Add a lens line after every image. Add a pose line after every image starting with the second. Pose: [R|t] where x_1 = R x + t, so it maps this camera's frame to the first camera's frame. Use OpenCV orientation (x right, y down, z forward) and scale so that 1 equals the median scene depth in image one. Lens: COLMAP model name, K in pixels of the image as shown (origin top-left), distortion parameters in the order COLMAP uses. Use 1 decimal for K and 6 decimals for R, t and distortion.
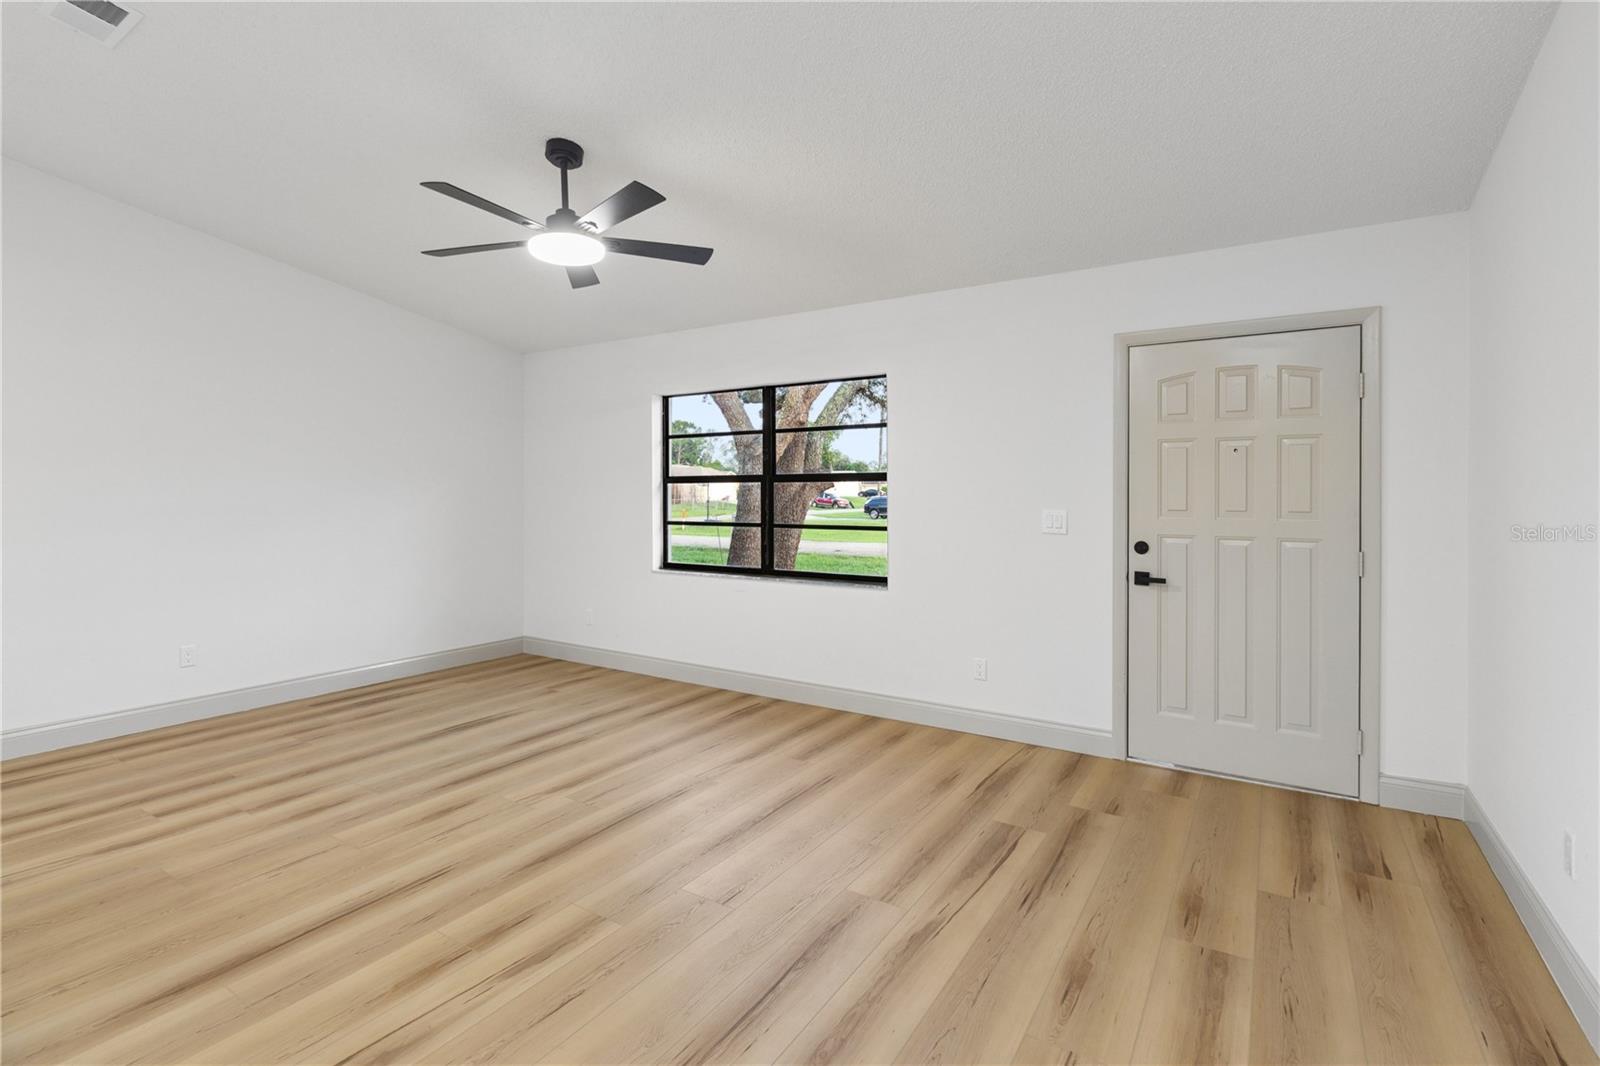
lens RADIAL K [[766.0, 0, 800.0], [0, 766.0, 533.0], [0, 0, 1]] dist [0.001132, 0.000341]
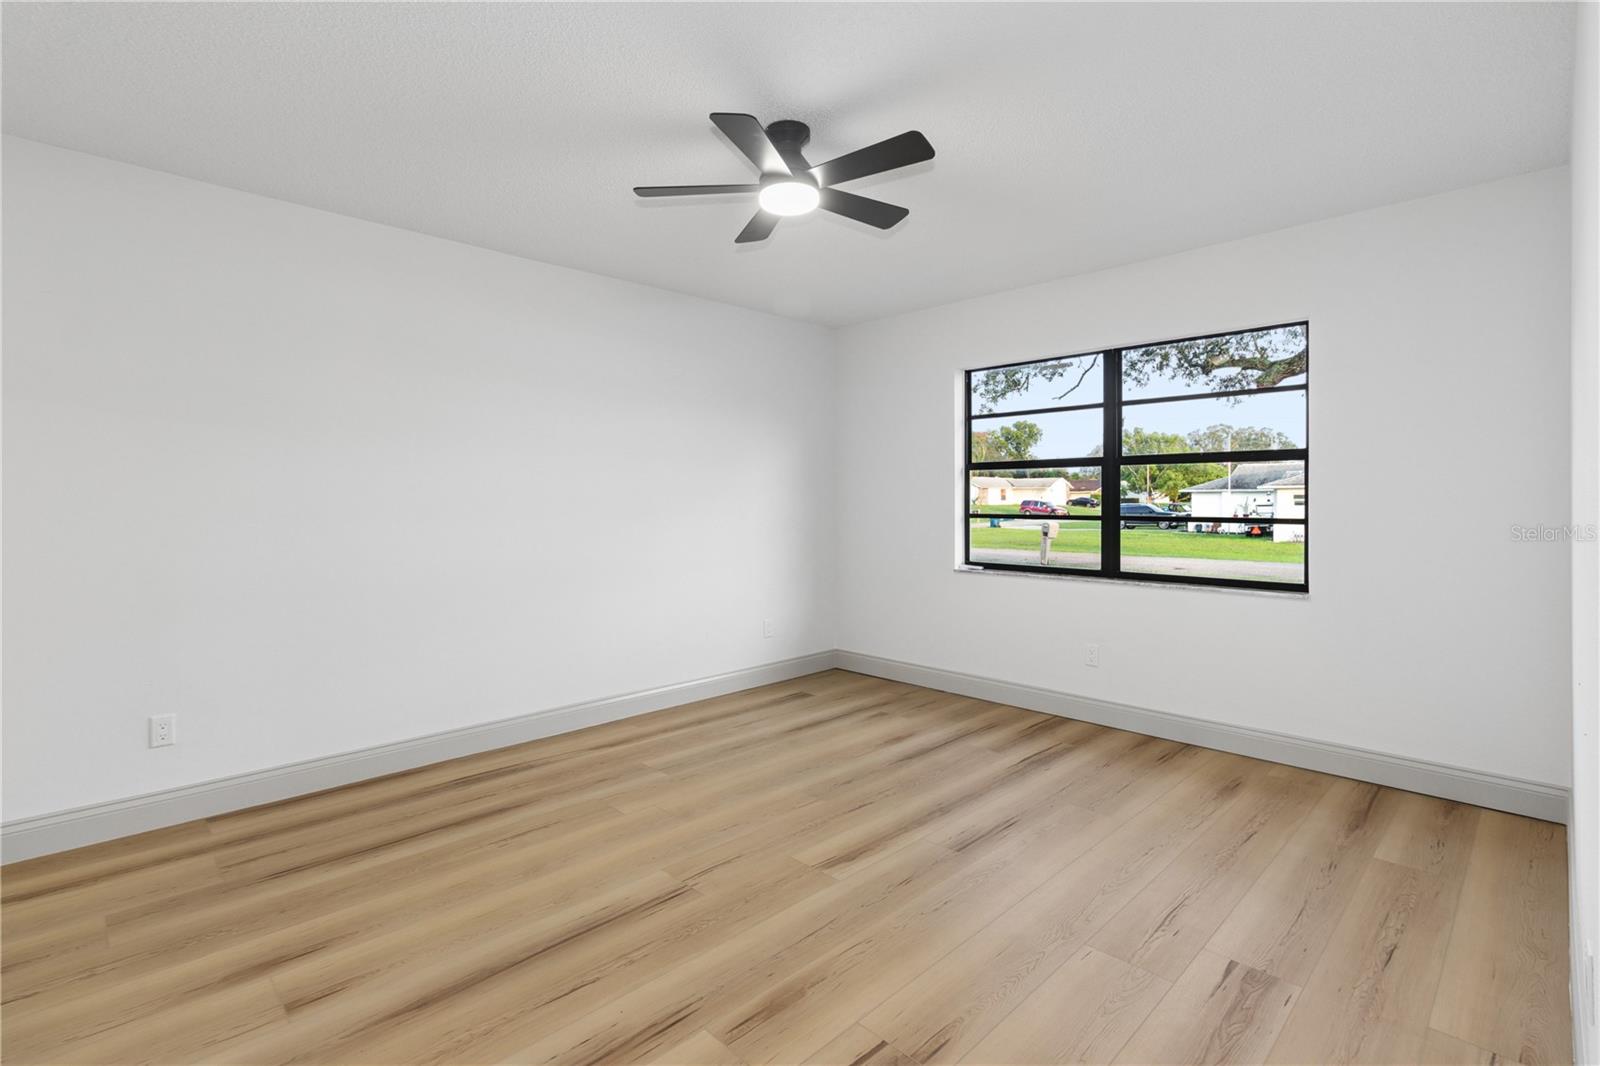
lens RADIAL K [[750.0, 0, 798.4], [0, 750.0, 503.3], [0, 0, 1]] dist [-0.000409, -0.000051]
pose [[0.979462, -0.012518, -0.201242, -0.196444], [0.007323, 0.999621, -0.026540, -0.006399], [0.201498, 0.024521, 0.979182, 0.131611]]
